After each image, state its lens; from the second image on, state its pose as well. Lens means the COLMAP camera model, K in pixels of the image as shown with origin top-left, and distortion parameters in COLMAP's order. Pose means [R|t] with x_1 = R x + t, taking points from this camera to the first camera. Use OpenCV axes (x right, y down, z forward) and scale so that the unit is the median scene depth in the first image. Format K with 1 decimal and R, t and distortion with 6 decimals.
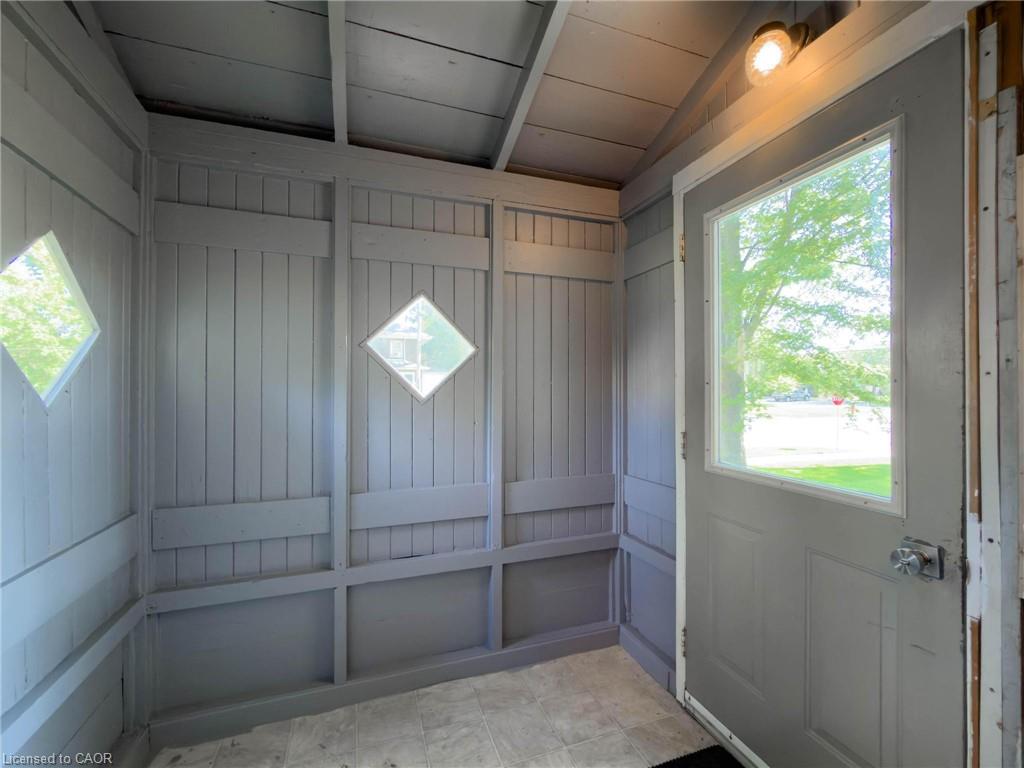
lens RADIAL K [[417.7, 0, 515.0], [0, 417.7, 389.6], [0, 0, 1]] dist [0.000931, 0.000099]
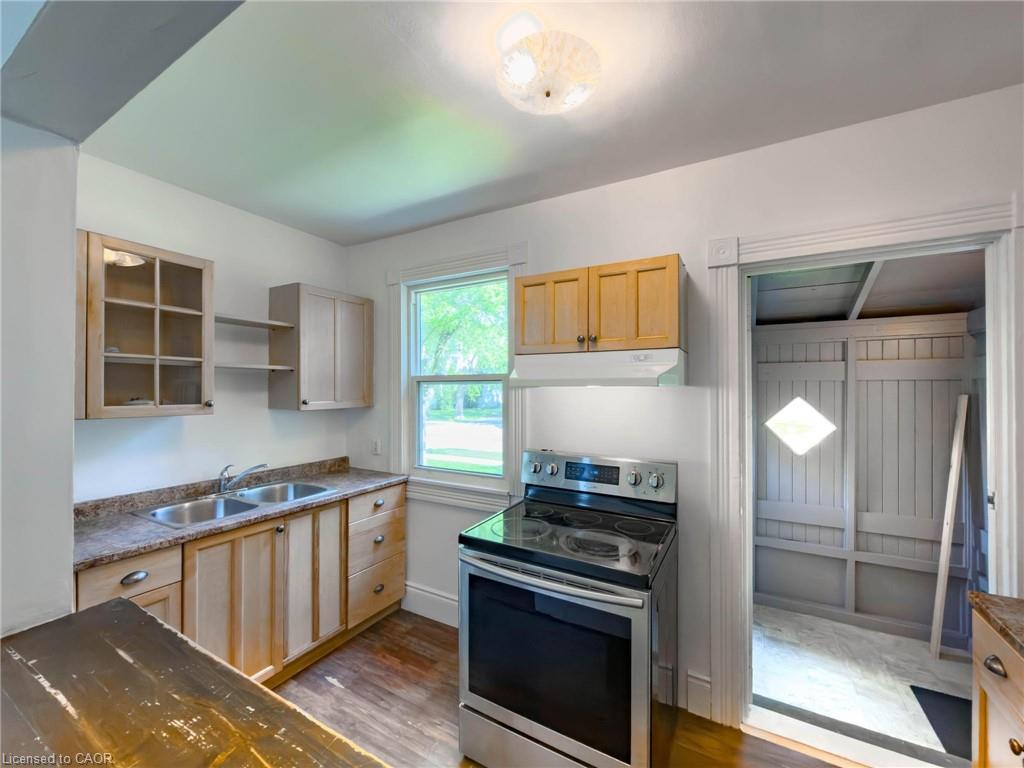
lens RADIAL K [[404.4, 0, 527.1], [0, 404.4, 384.8], [0, 0, 1]] dist [-0.017633, -0.000078]
pose [[0.649853, -0.002951, -0.760054, 0.319774], [-0.000478, 0.999991, -0.004292, -0.258962], [0.760060, 0.003152, 0.649845, -0.978311]]
